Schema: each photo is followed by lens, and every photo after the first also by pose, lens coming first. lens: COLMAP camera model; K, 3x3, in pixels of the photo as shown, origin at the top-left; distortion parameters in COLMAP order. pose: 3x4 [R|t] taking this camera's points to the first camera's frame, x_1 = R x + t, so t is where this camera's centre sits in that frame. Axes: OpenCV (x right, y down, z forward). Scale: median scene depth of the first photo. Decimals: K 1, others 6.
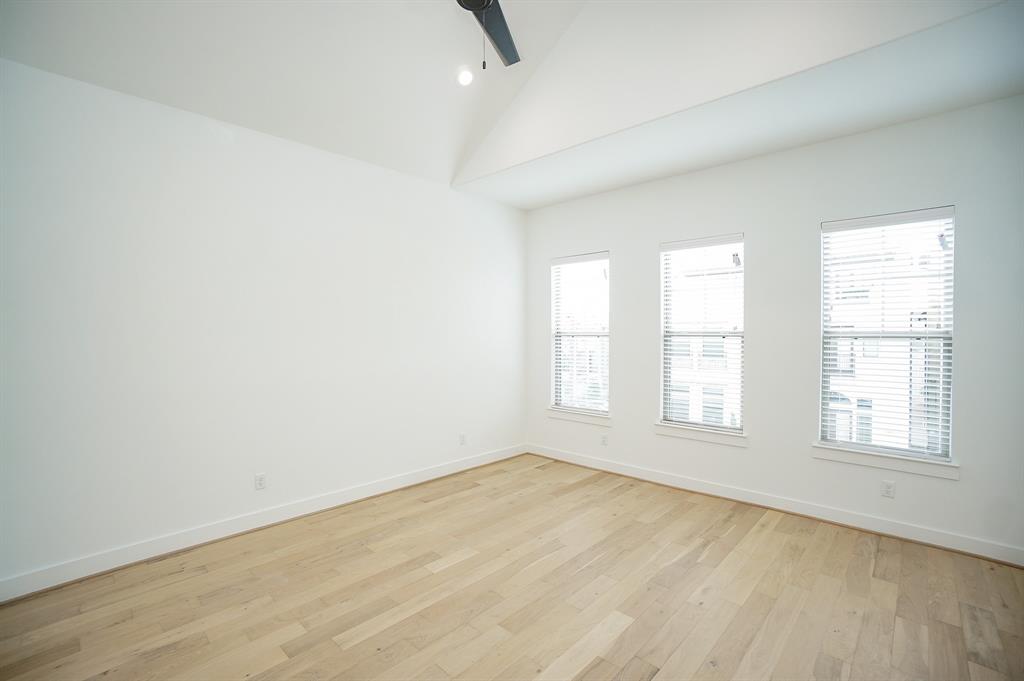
lens RADIAL K [[453.7, 0, 501.2], [0, 453.7, 338.3], [0, 0, 1]] dist [-0.072608, 0.027720]
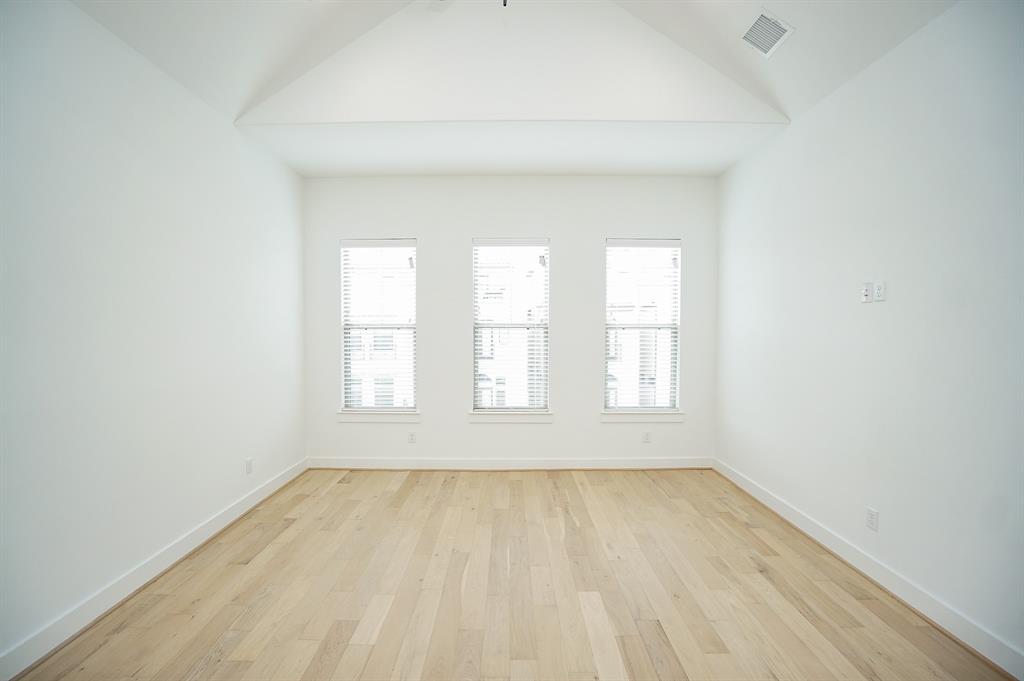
lens RADIAL K [[455.4, 0, 498.7], [0, 455.4, 336.1], [0, 0, 1]] dist [-0.070422, 0.043721]
pose [[0.728482, -0.017111, 0.684852, -0.288508], [0.009289, 0.999843, 0.015100, -0.001012], [-0.685002, -0.004638, 0.728526, 0.178614]]
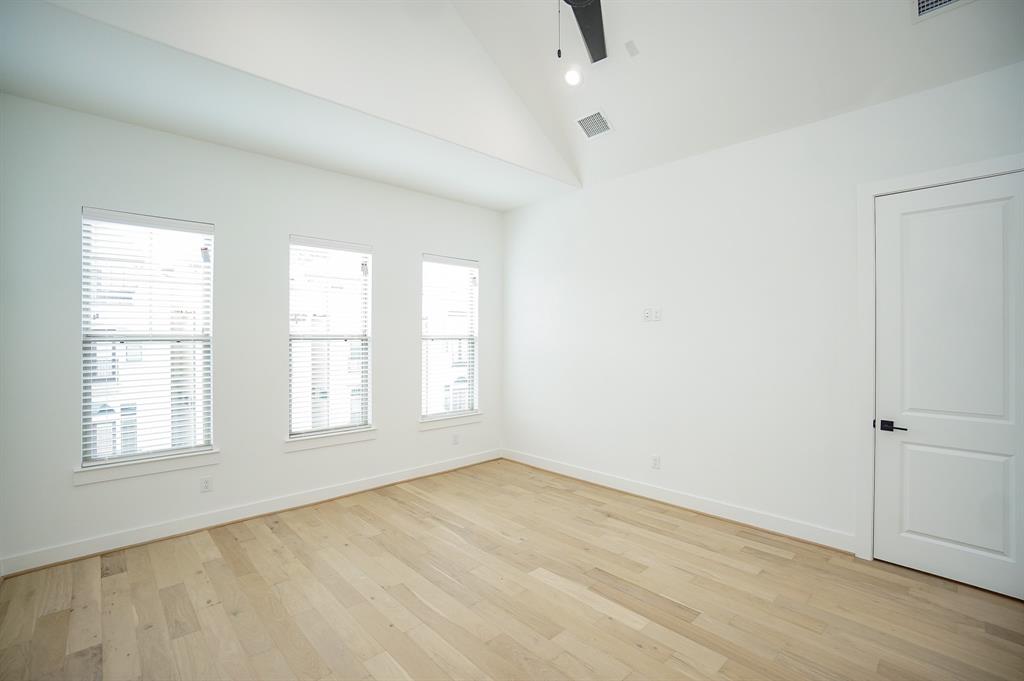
lens RADIAL K [[474.9, 0, 498.0], [0, 474.9, 335.0], [0, 0, 1]] dist [-0.002207, -0.000343]
pose [[0.066300, 0.001627, 0.997798, -0.493903], [0.014229, 0.999895, -0.002576, -0.005423], [-0.997698, 0.014368, 0.066270, 0.482327]]
